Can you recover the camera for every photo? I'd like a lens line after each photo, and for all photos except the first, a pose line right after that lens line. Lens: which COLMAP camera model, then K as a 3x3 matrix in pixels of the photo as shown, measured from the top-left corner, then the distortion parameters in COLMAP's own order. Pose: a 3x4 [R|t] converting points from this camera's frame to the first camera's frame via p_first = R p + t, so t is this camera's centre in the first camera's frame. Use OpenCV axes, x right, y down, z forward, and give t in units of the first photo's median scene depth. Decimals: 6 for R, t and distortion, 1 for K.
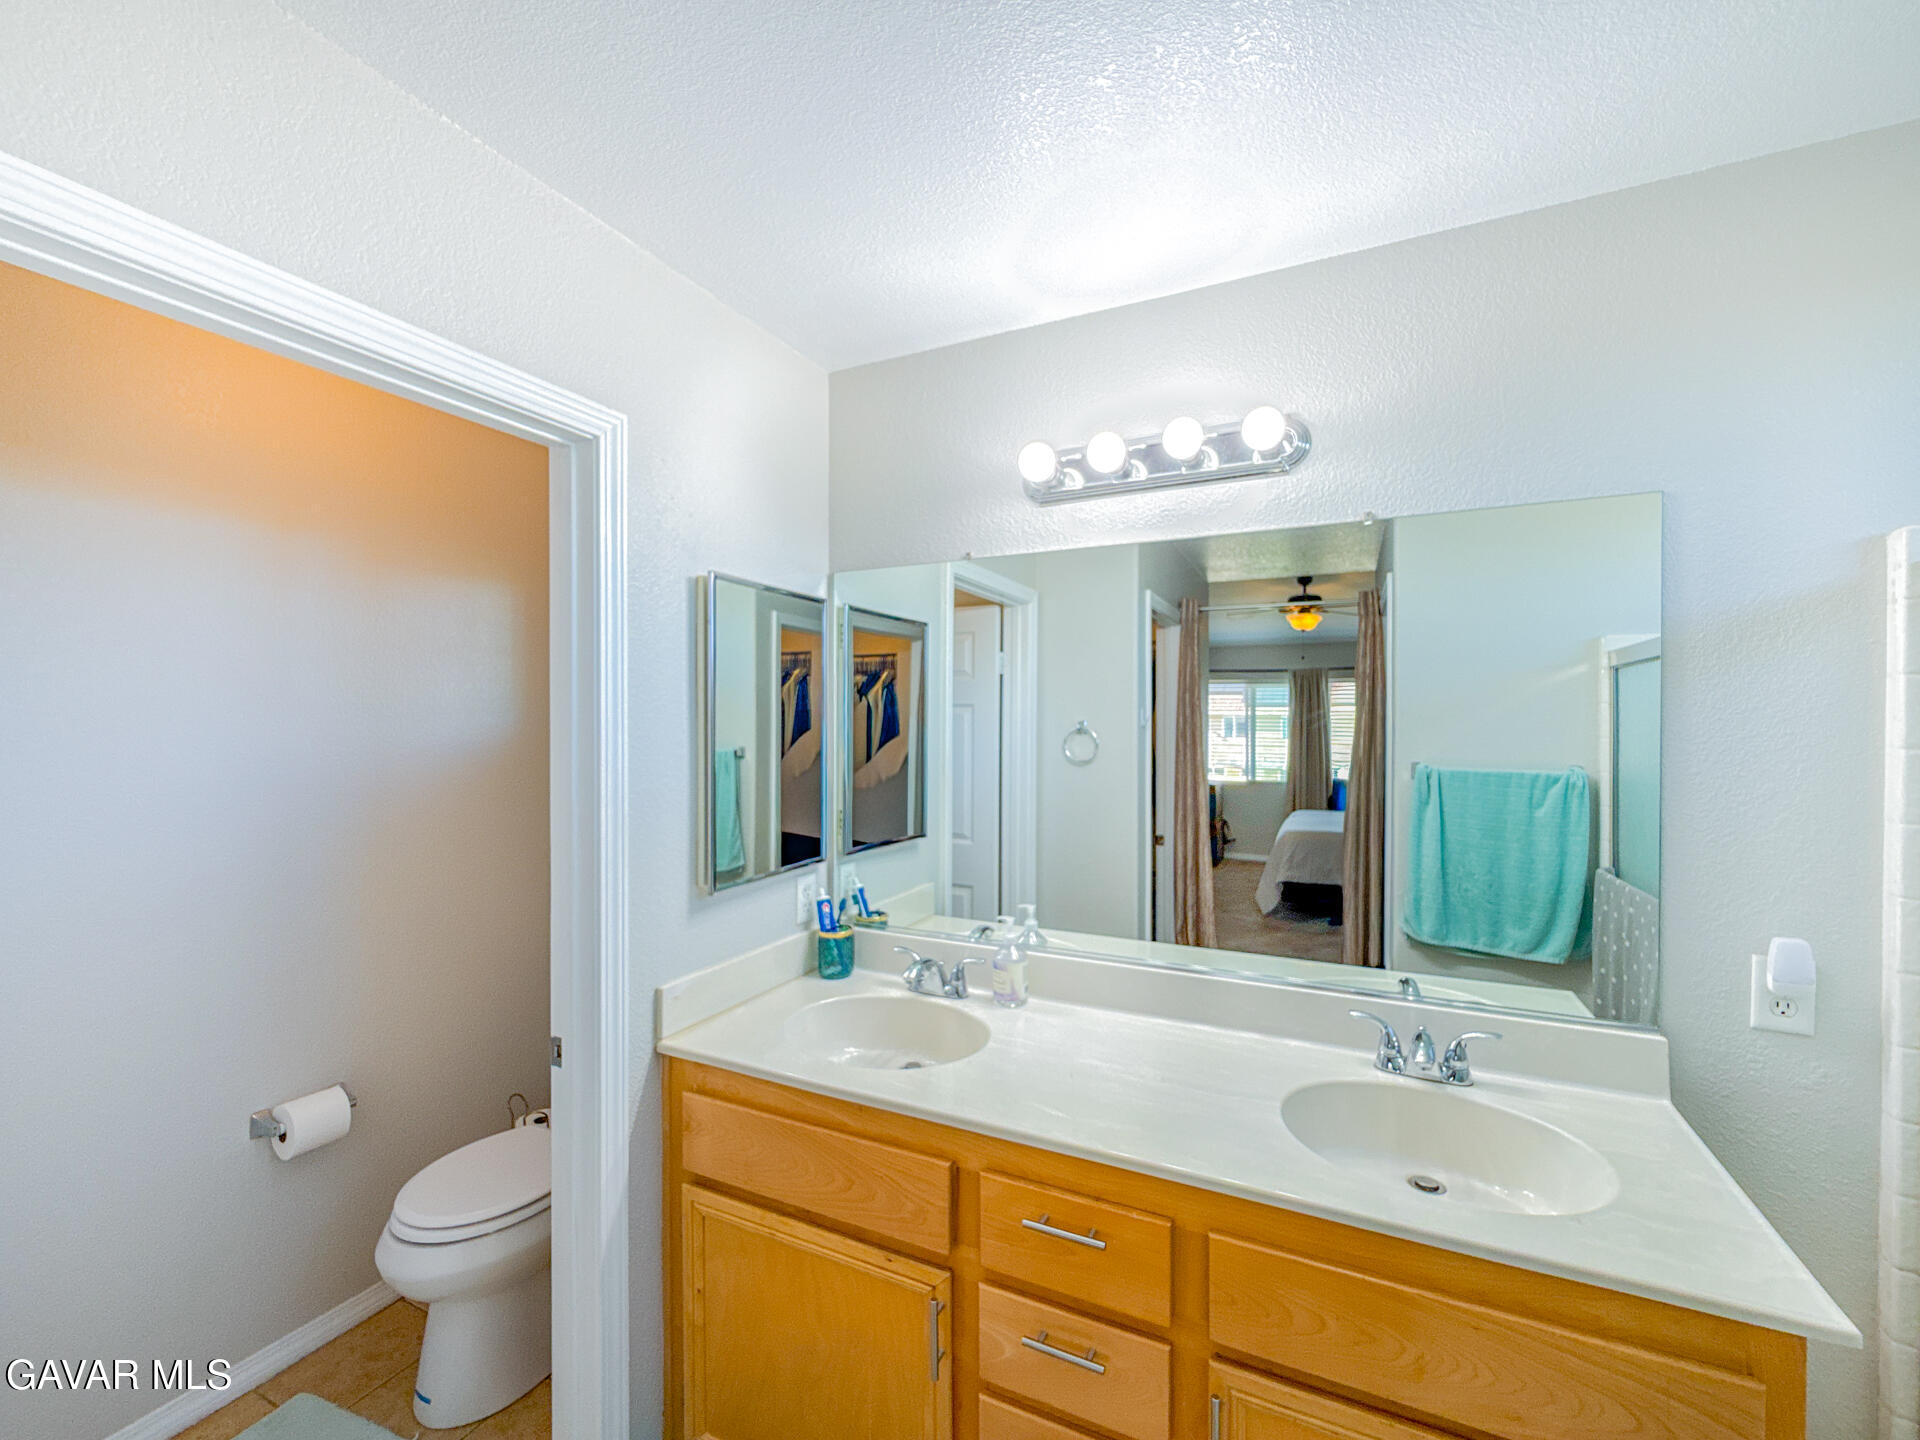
lens RADIAL K [[768.4, 0, 1005.9], [0, 768.4, 723.4], [0, 0, 1]] dist [0.000039, -0.000176]
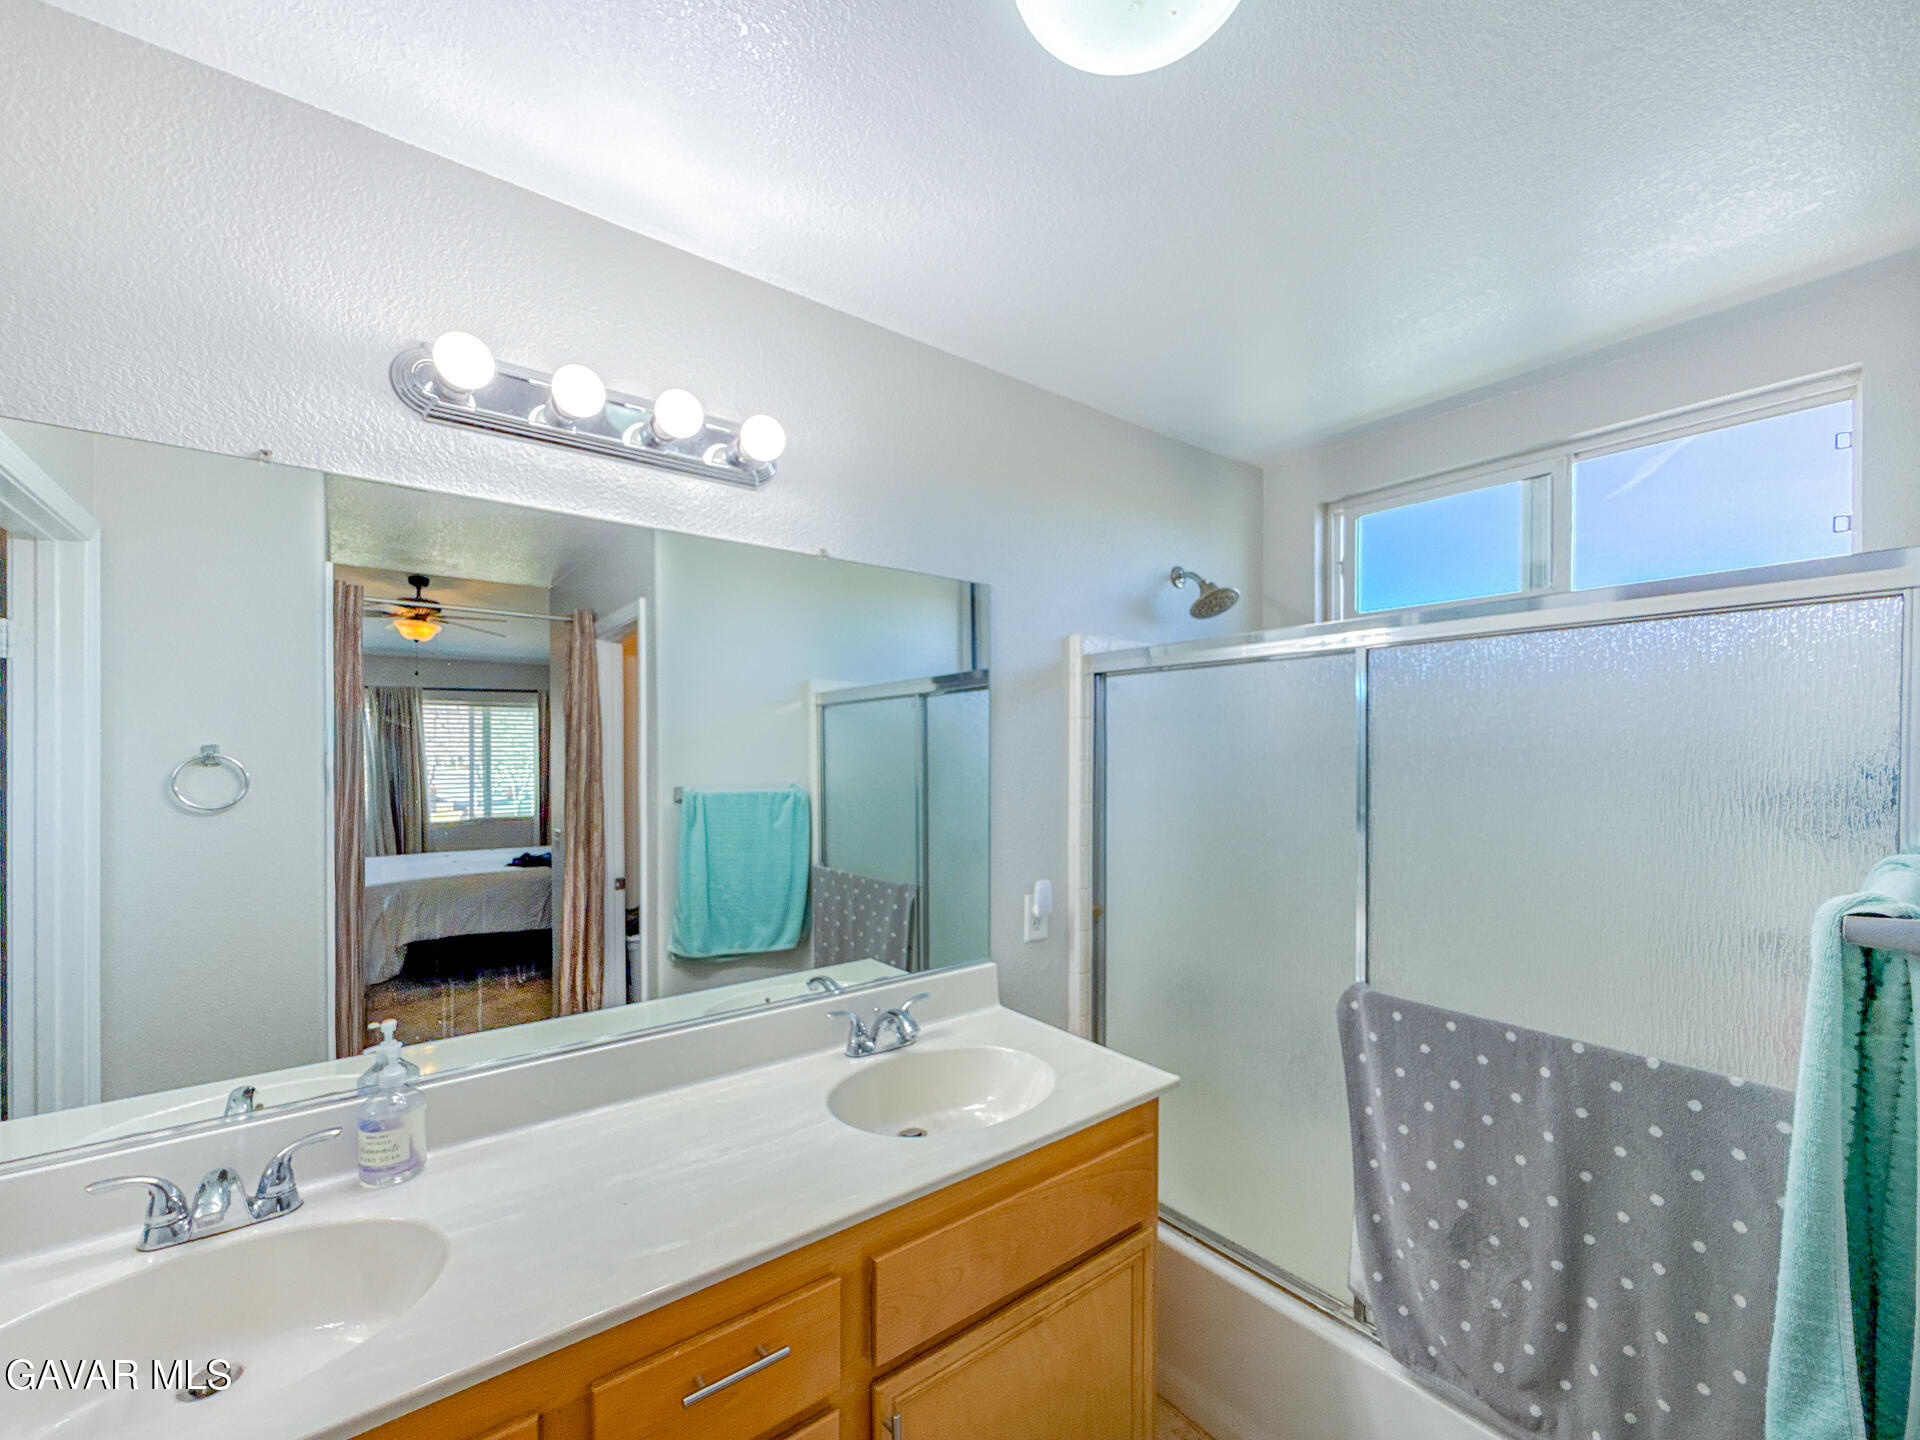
lens RADIAL K [[788.1, 0, 960.1], [0, 788.1, 755.9], [0, 0, 1]] dist [-0.000883, -0.000178]
pose [[0.465636, -0.004507, 0.884965, -0.349092], [0.001943, 0.999990, 0.004070, 0.009120], [-0.884974, -0.000175, 0.465640, 0.264613]]
